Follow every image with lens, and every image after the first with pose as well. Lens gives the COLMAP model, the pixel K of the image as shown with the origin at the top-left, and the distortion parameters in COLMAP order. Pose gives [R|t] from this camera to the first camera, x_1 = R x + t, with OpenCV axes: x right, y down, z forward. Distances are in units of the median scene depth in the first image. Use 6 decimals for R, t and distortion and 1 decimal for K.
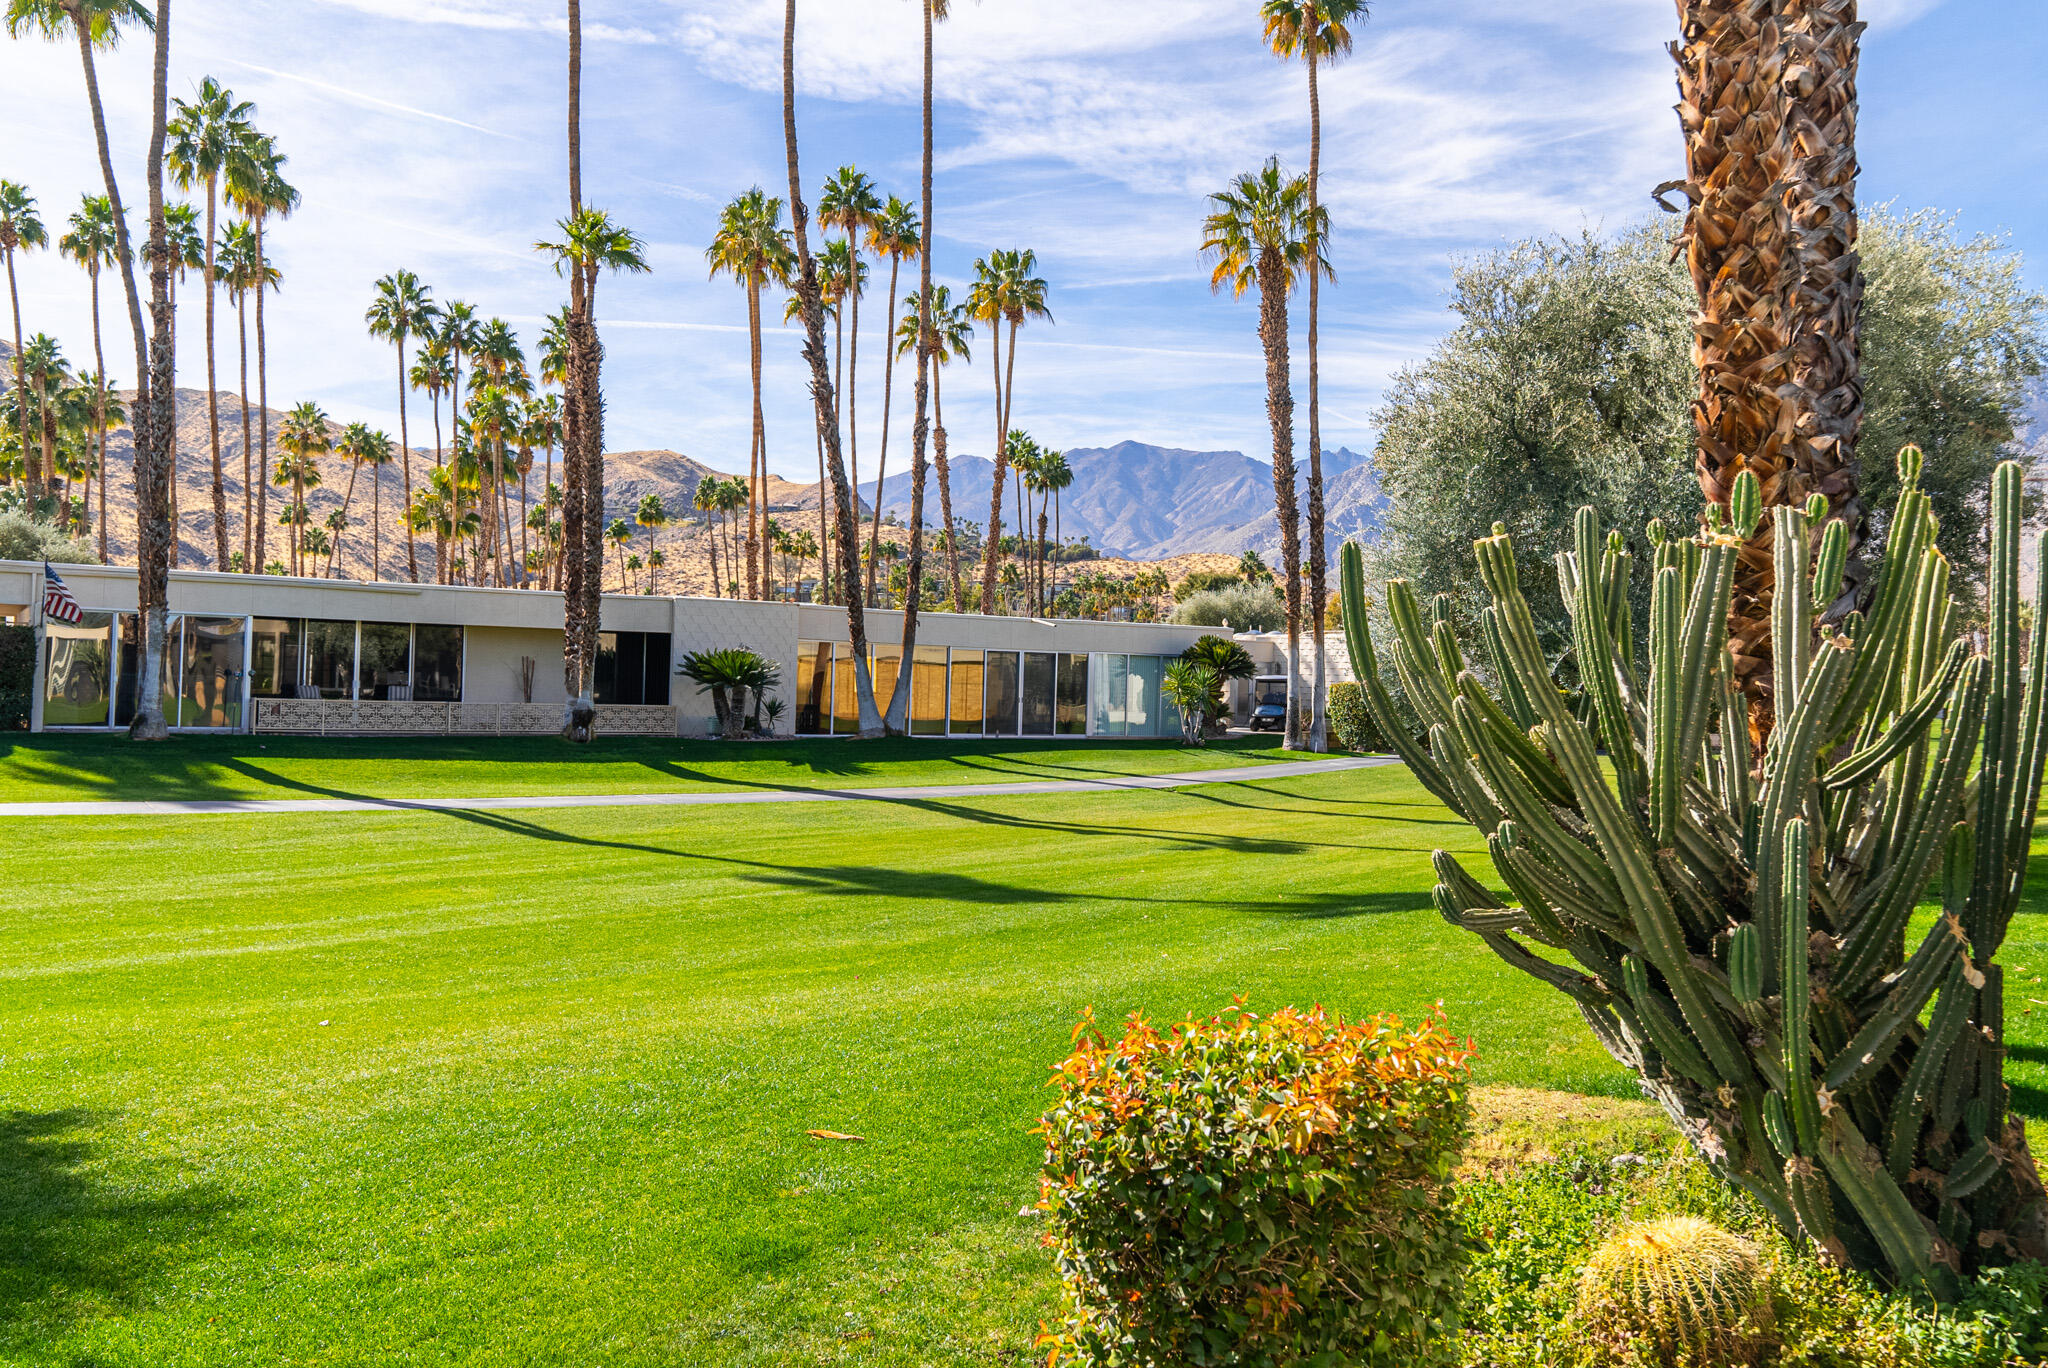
lens RADIAL K [[1646.2, 0, 1049.4], [0, 1646.2, 664.8], [0, 0, 1]] dist [-0.012678, 0.000309]
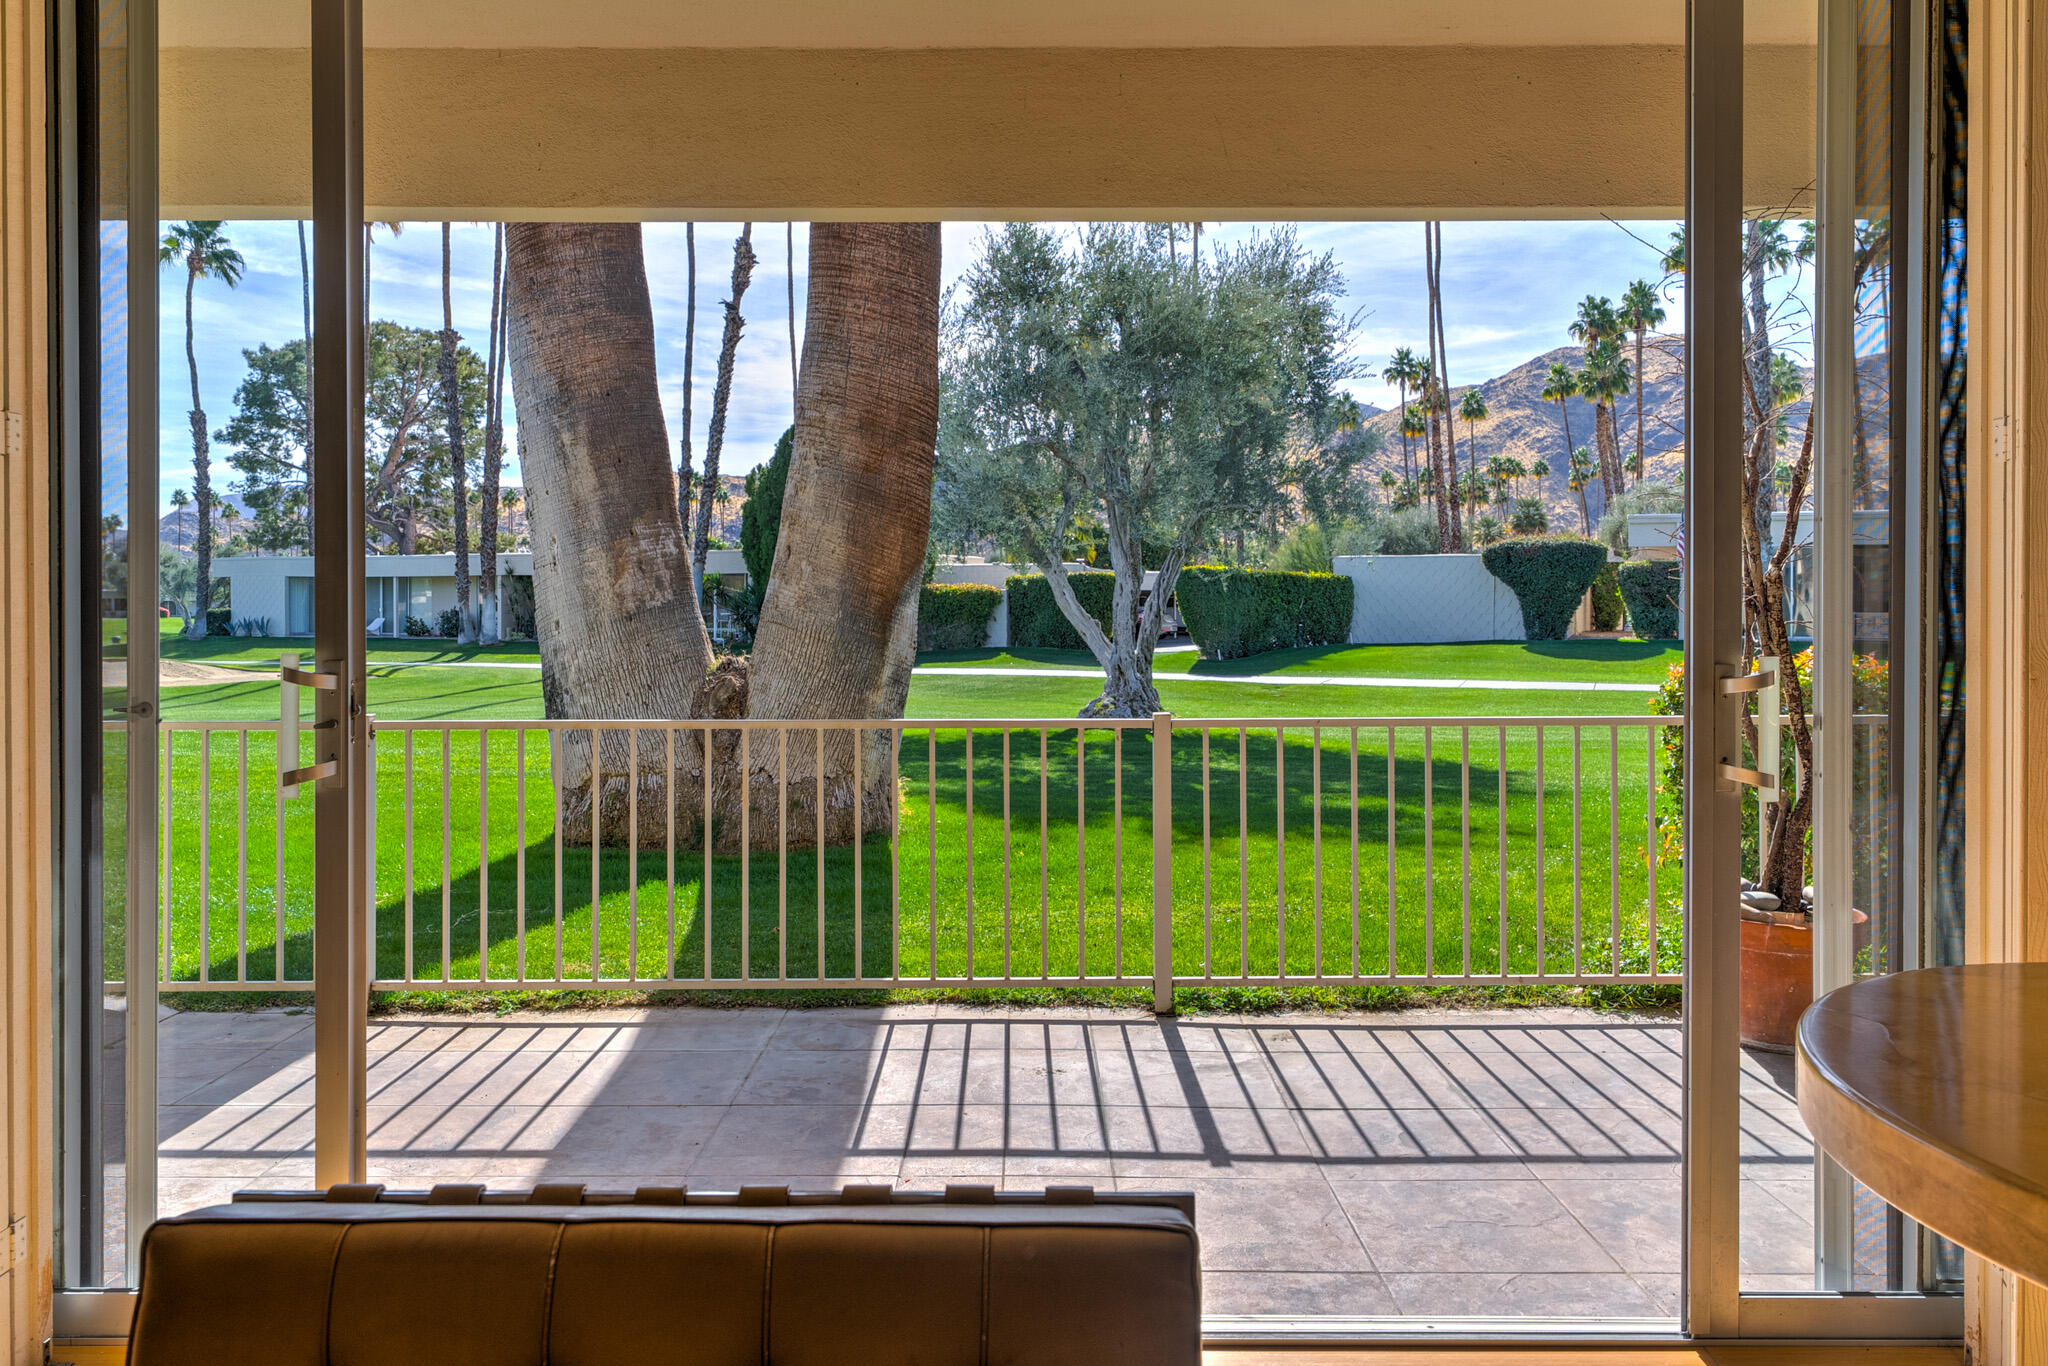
lens RADIAL K [[1452.4, 0, 1021.2], [0, 1452.4, 612.7], [0, 0, 1]] dist [0.010203, -0.003863]
pose [[0.516493, -0.019033, -0.856080, 0.101579], [0.022797, 0.999704, -0.008472, 0.013303], [0.855988, -0.015140, 0.516774, -0.067608]]
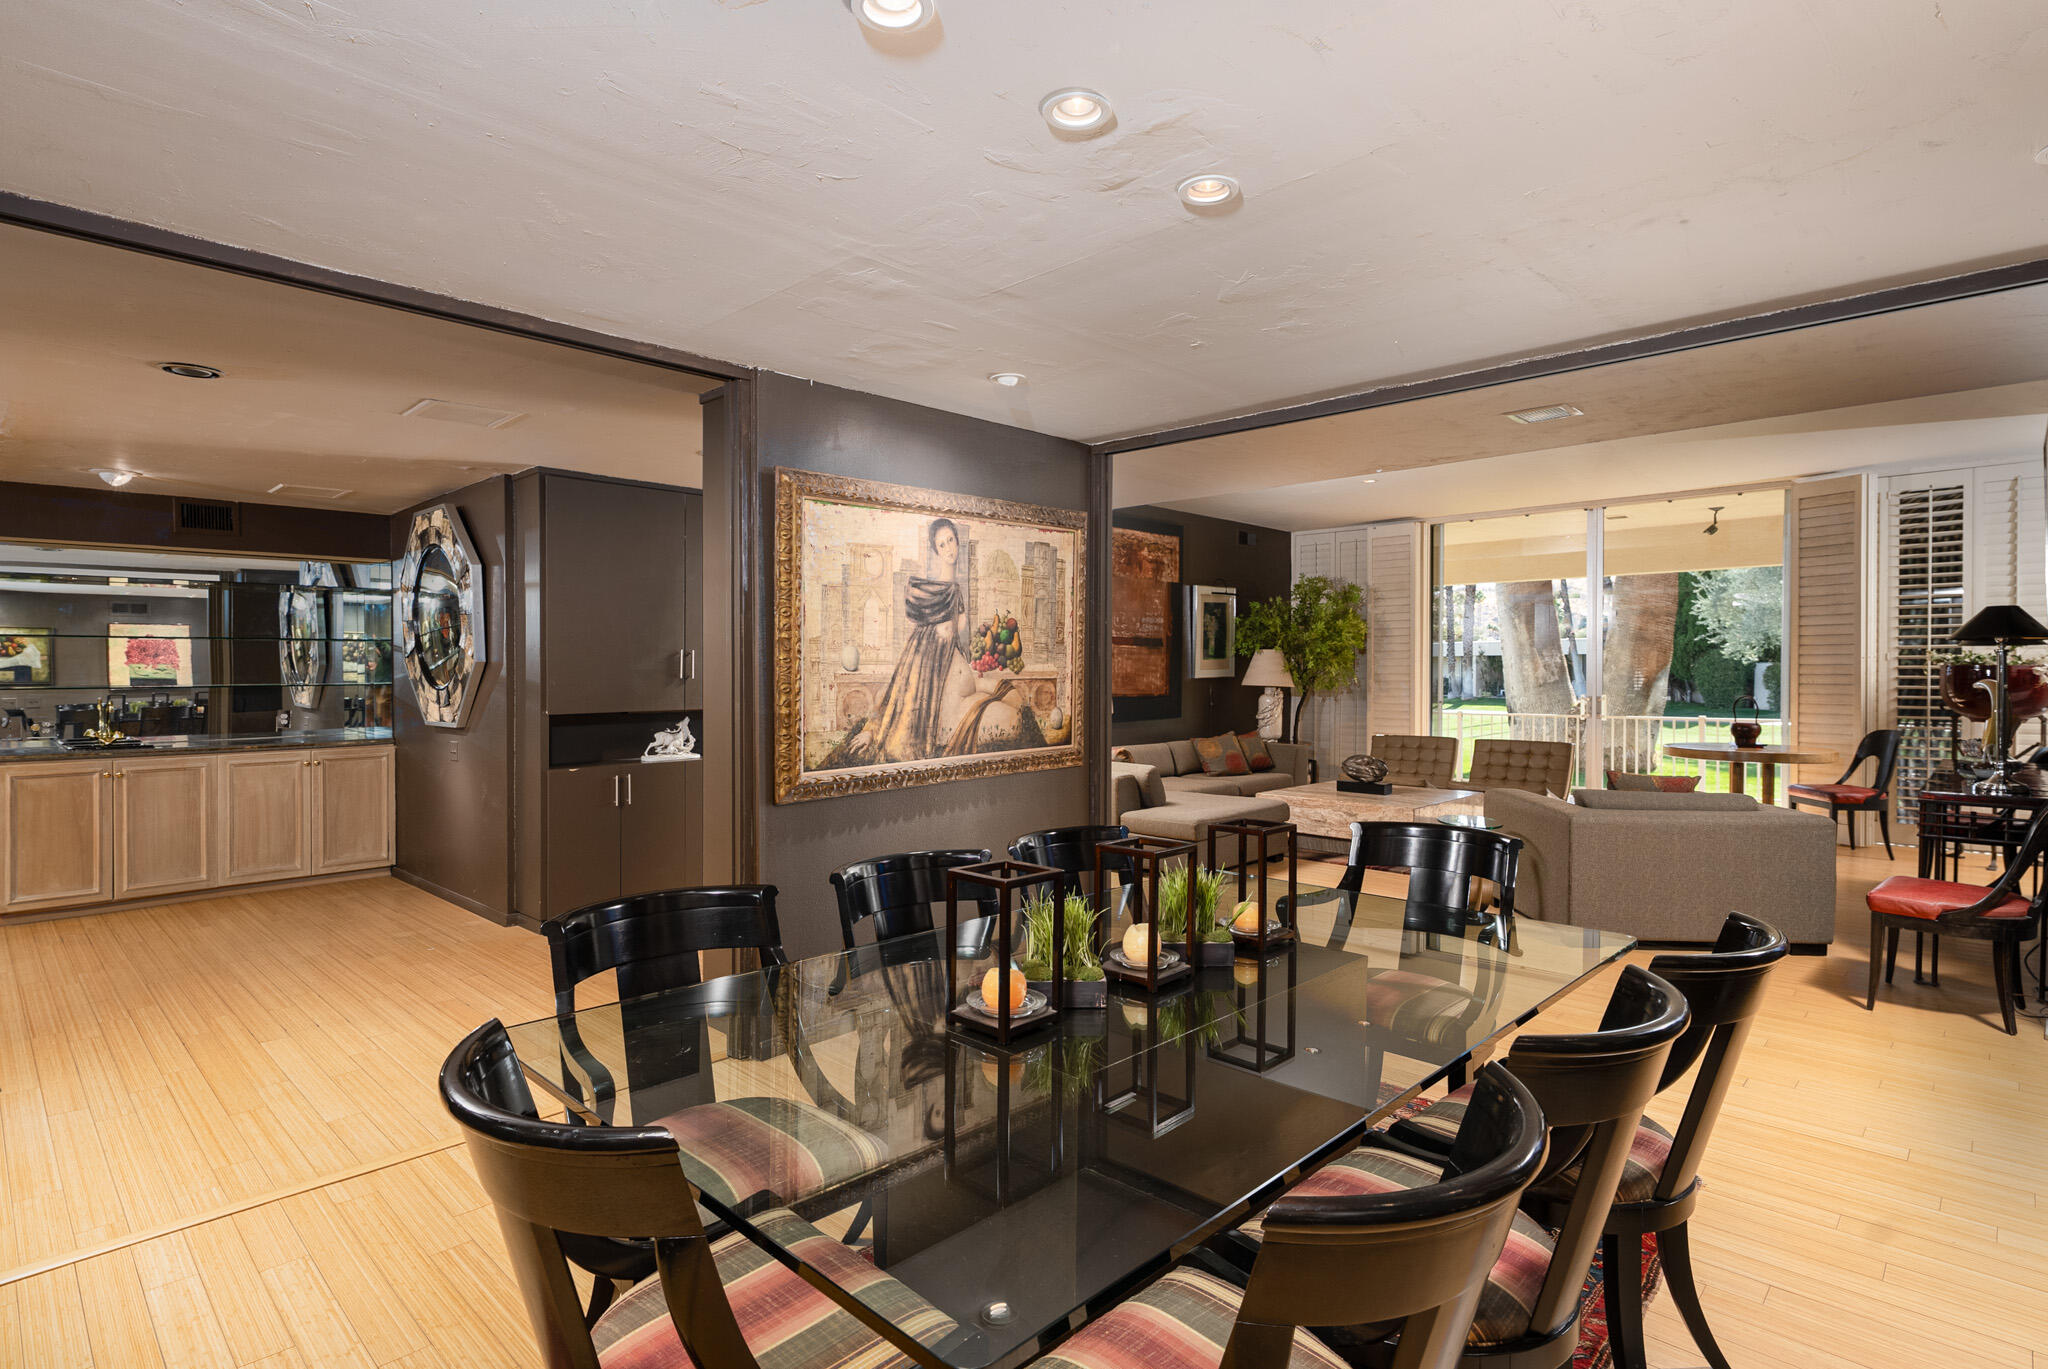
lens RADIAL K [[1004.2, 0, 1020.6], [0, 1004.2, 686.2], [0, 0, 1]] dist [0.004619, 0.000262]
pose [[-0.219942, -0.010402, -0.975457, 0.309706], [0.006850, 0.999902, -0.012207, 0.014466], [0.975489, -0.009366, -0.219850, -0.116942]]
